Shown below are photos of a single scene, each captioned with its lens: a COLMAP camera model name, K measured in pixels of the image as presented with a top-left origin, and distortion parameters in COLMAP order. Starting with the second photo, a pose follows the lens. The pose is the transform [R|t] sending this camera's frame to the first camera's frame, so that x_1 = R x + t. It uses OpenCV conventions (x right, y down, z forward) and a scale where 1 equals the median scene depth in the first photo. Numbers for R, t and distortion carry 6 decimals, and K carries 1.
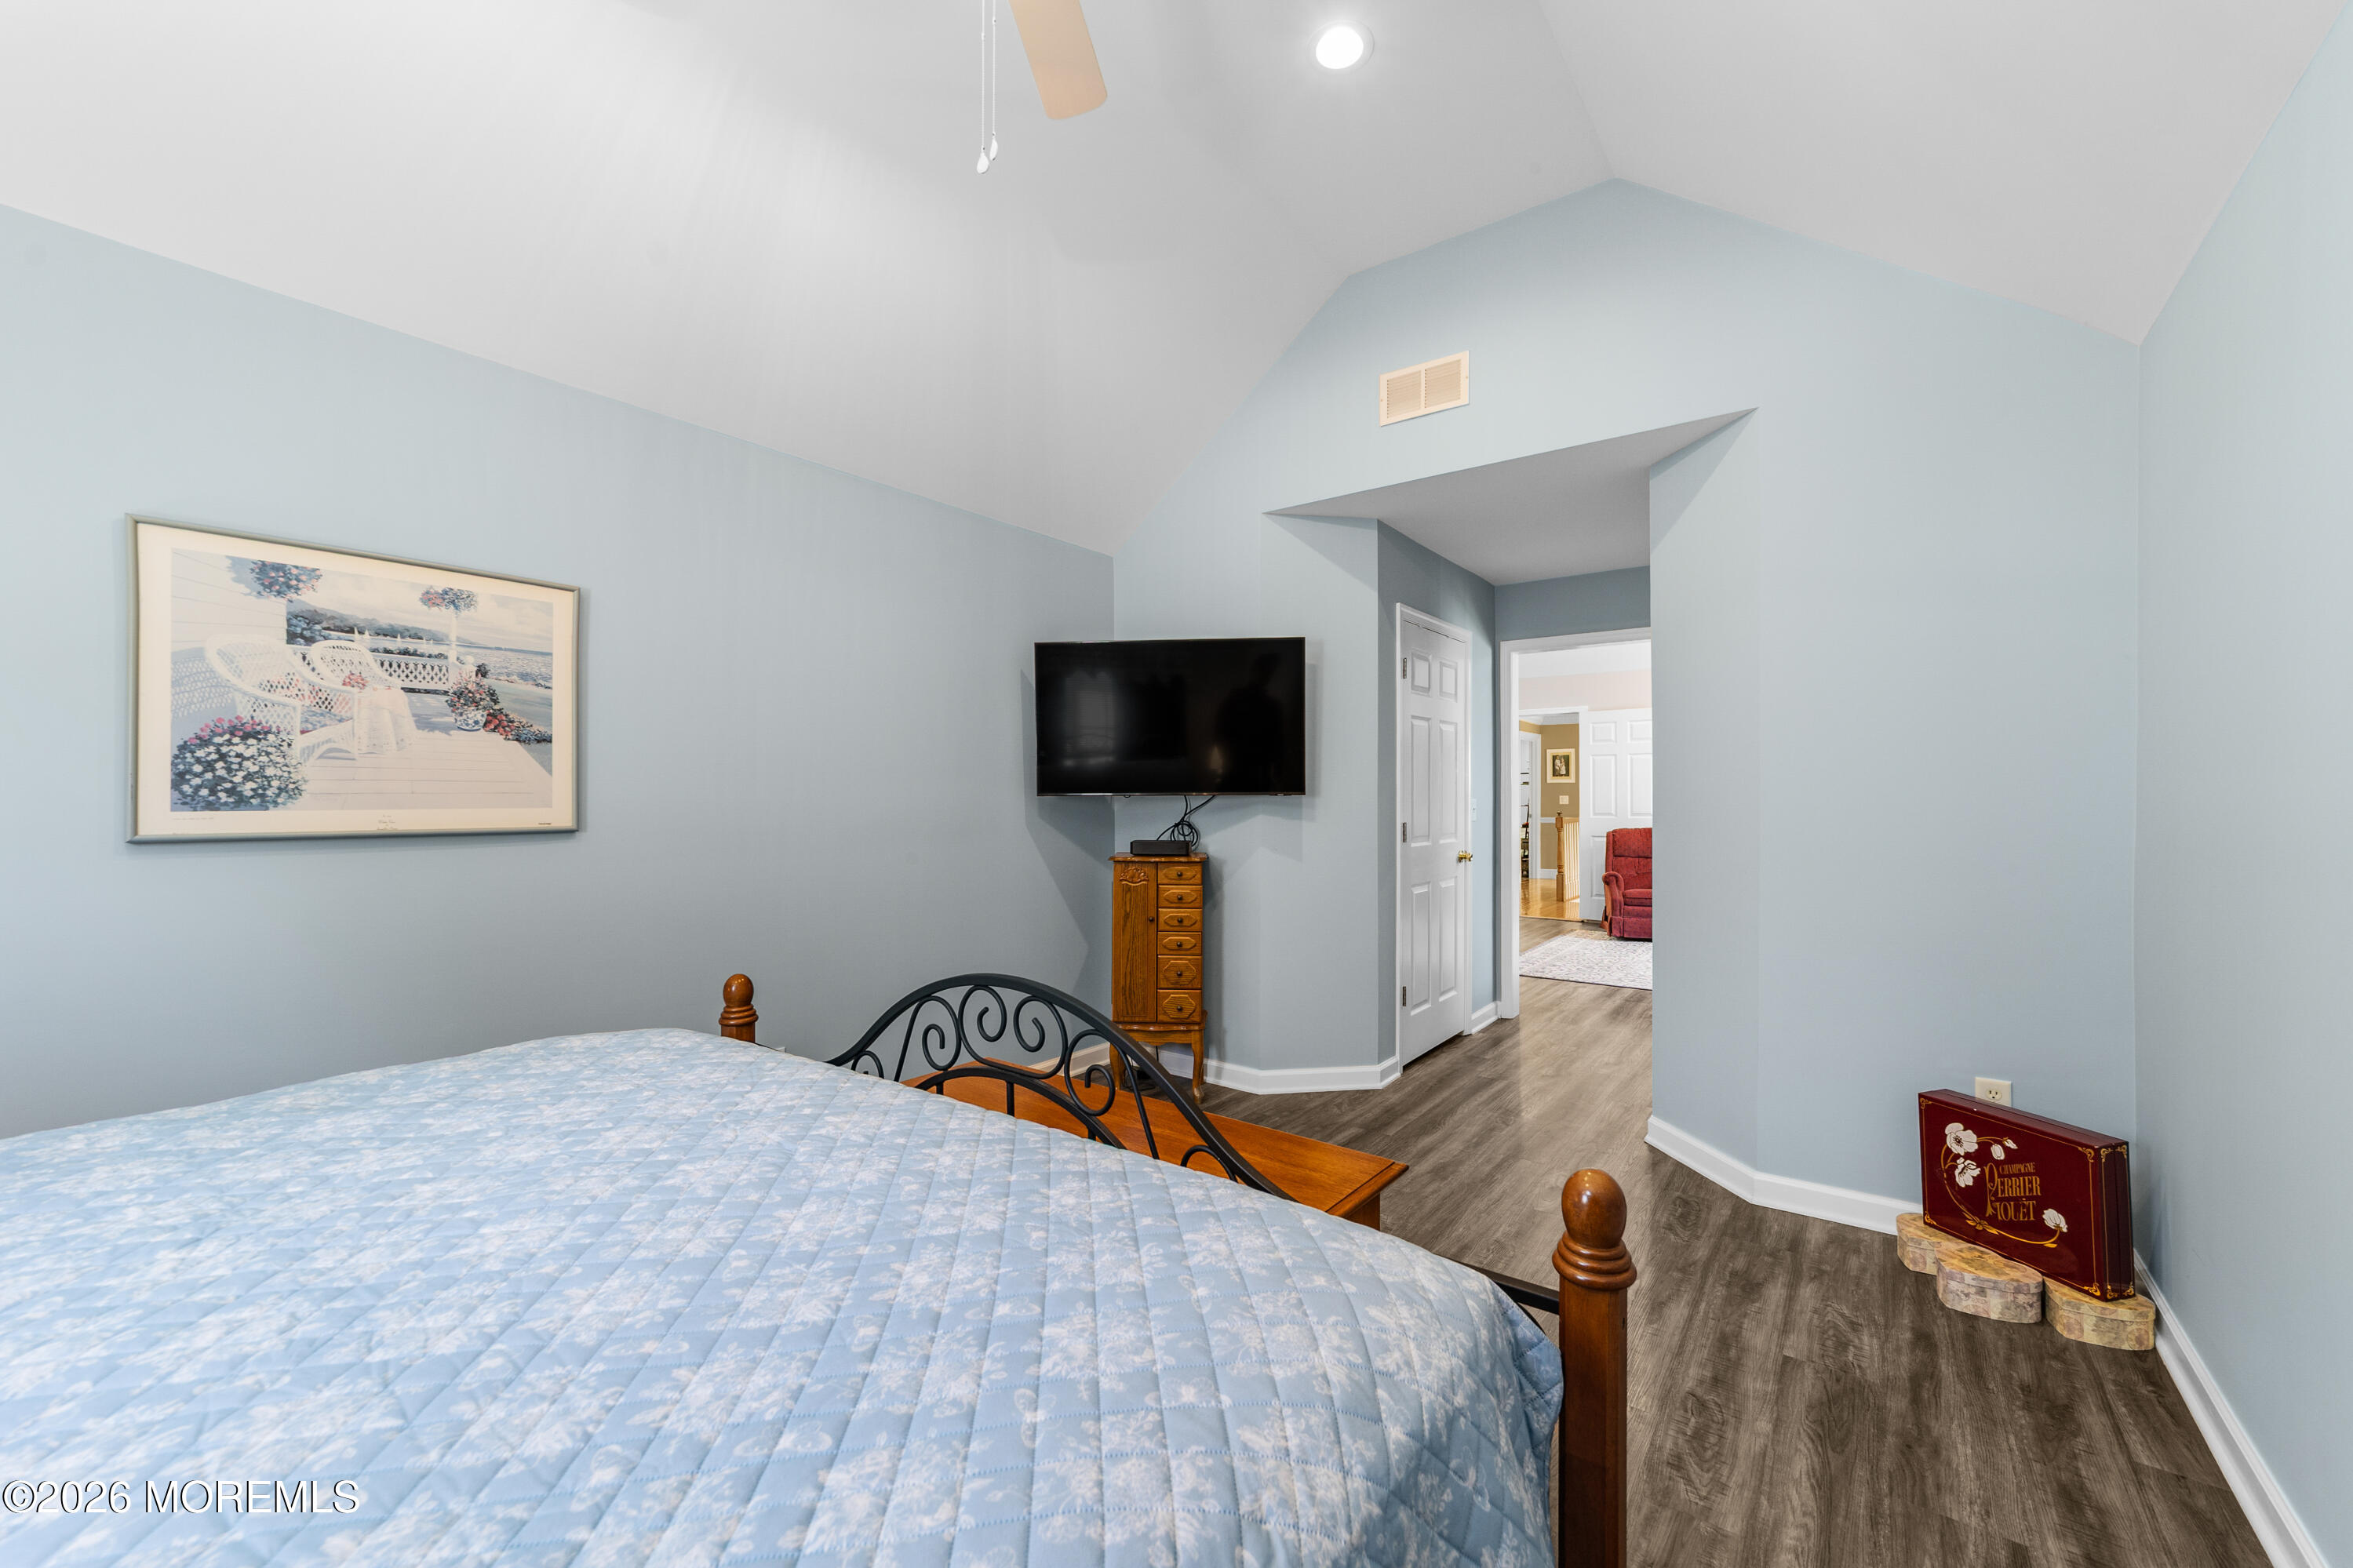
lens RADIAL K [[920.2, 0, 1179.5], [0, 920.2, 790.3], [0, 0, 1]] dist [0.003389, 0.001000]
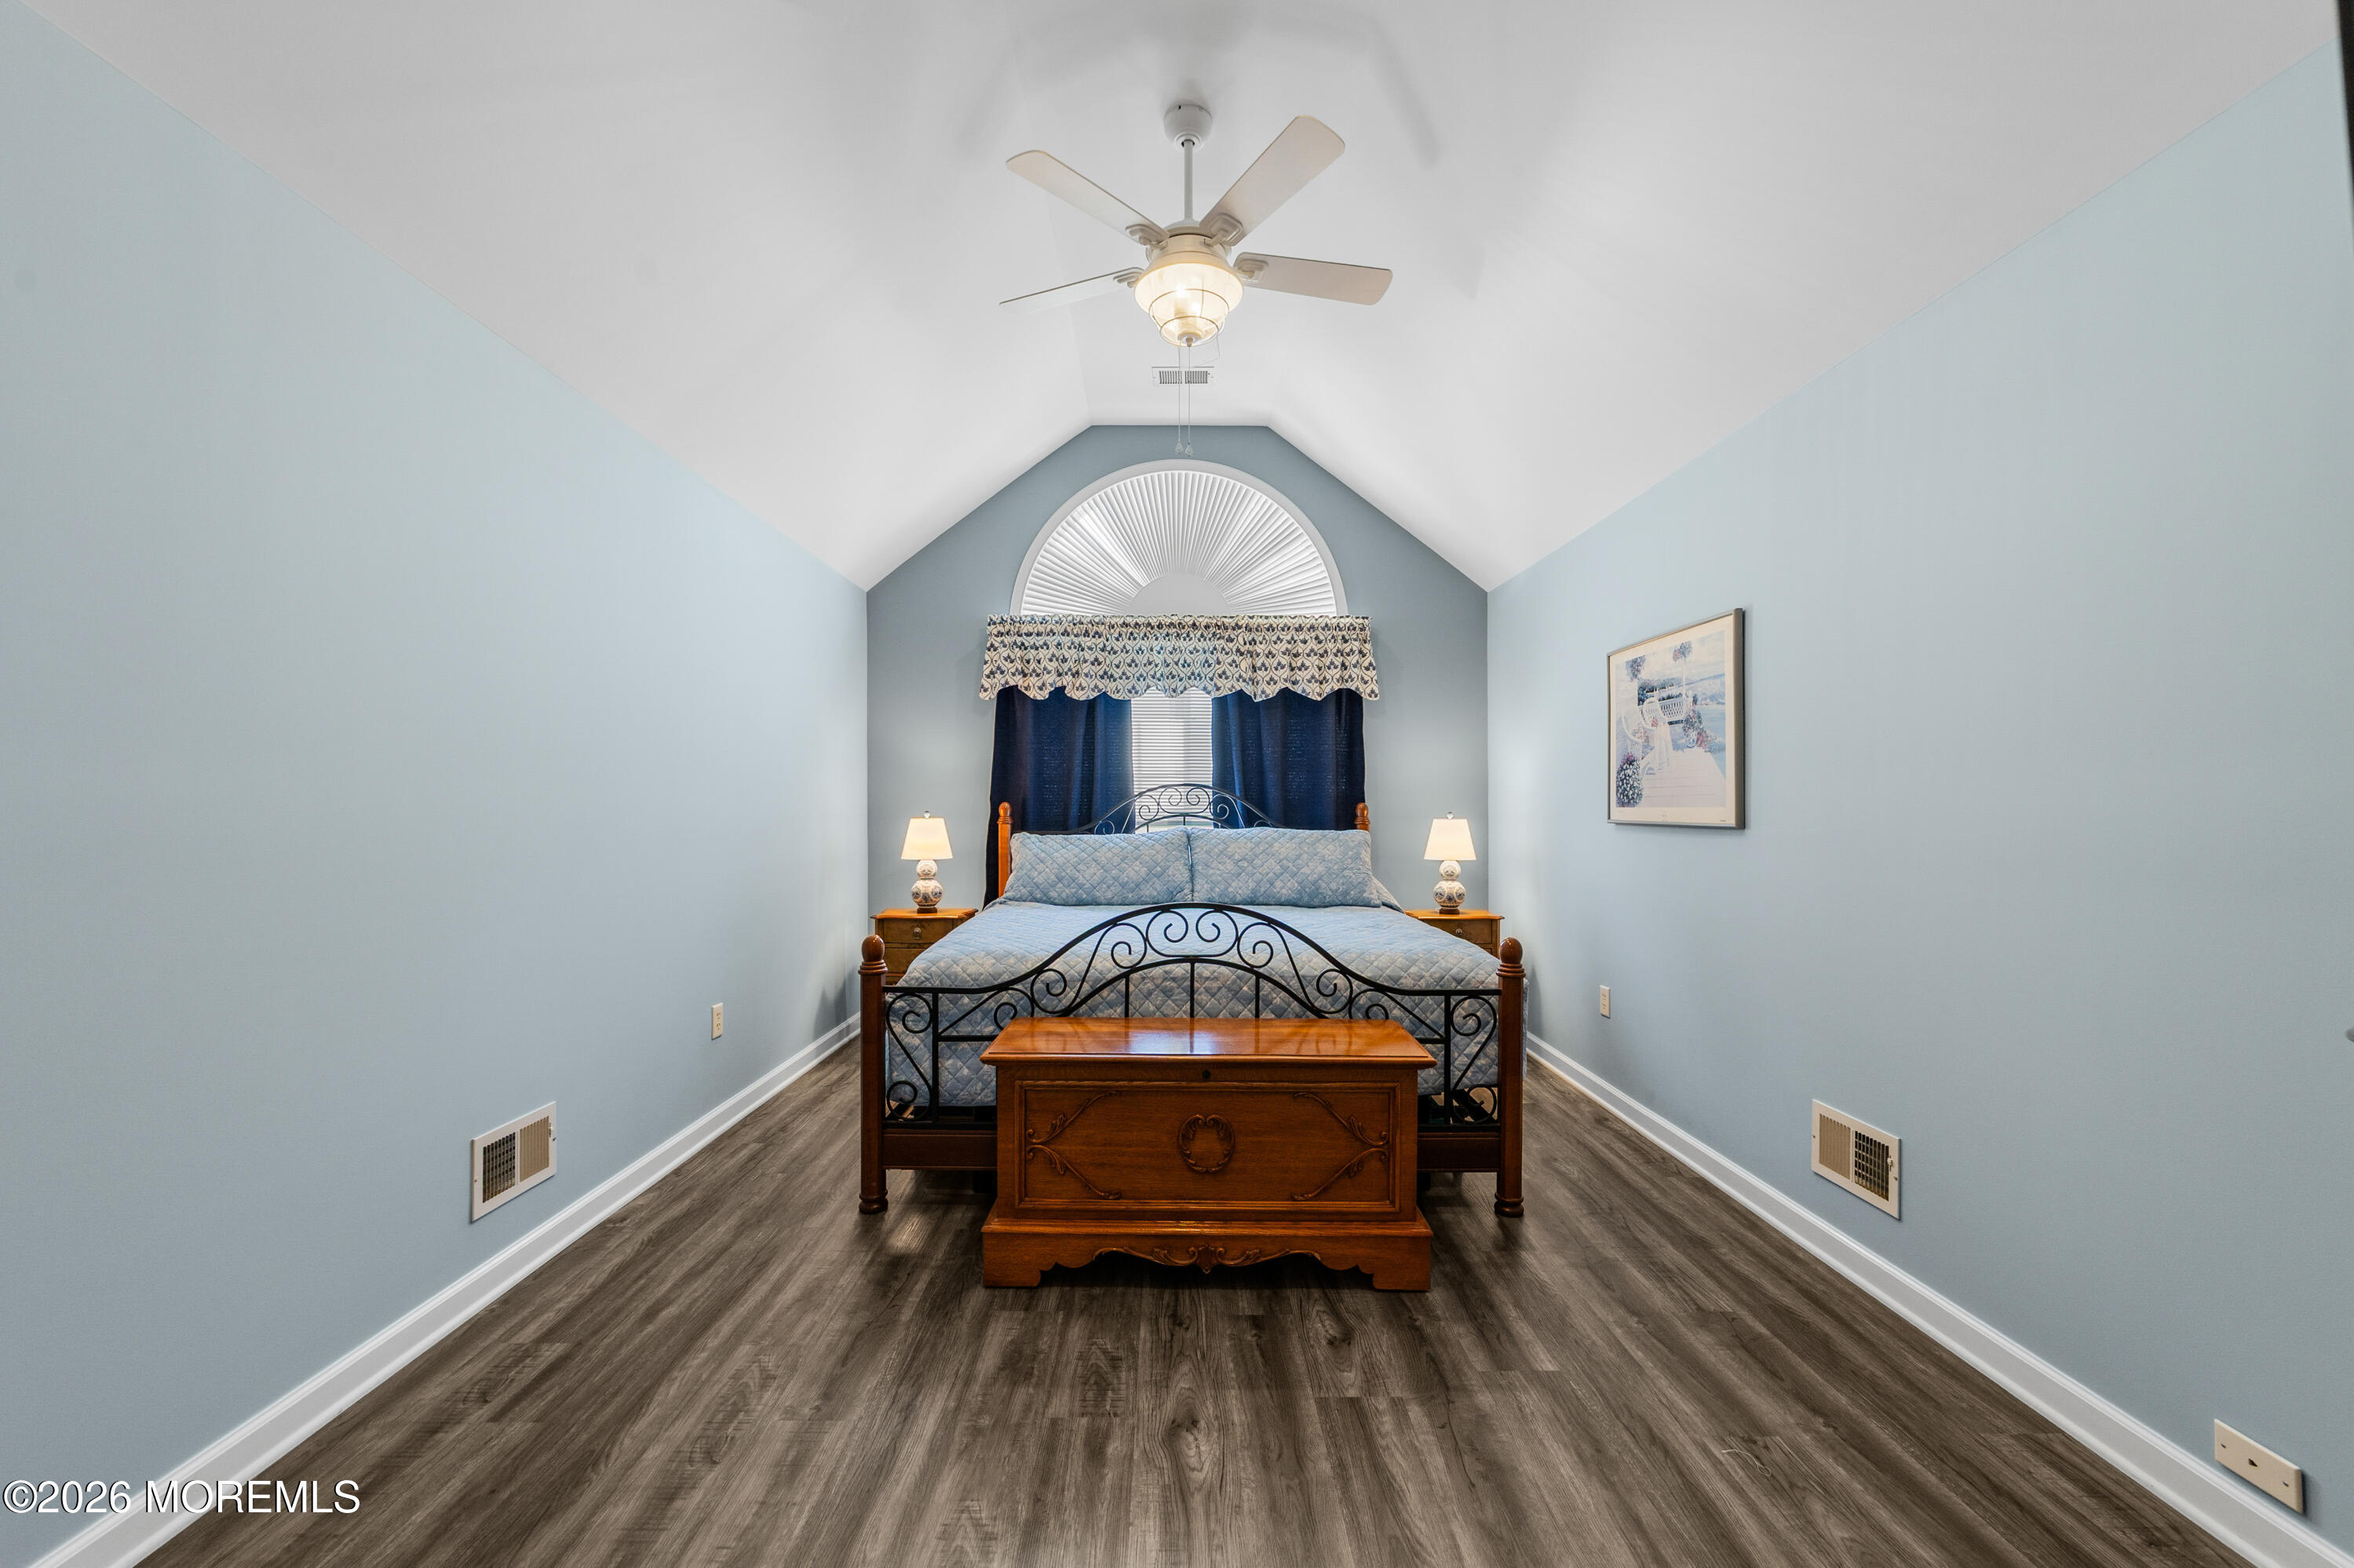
lens RADIAL K [[920.6, 0, 1176.9], [0, 920.6, 792.7], [0, 0, 1]] dist [0.003389, 0.001000]
pose [[-0.794476, -0.009042, -0.607228, 0.641608], [0.001896, 0.999847, -0.017370, 0.021840], [0.607292, -0.014952, -0.794338, 1.705622]]
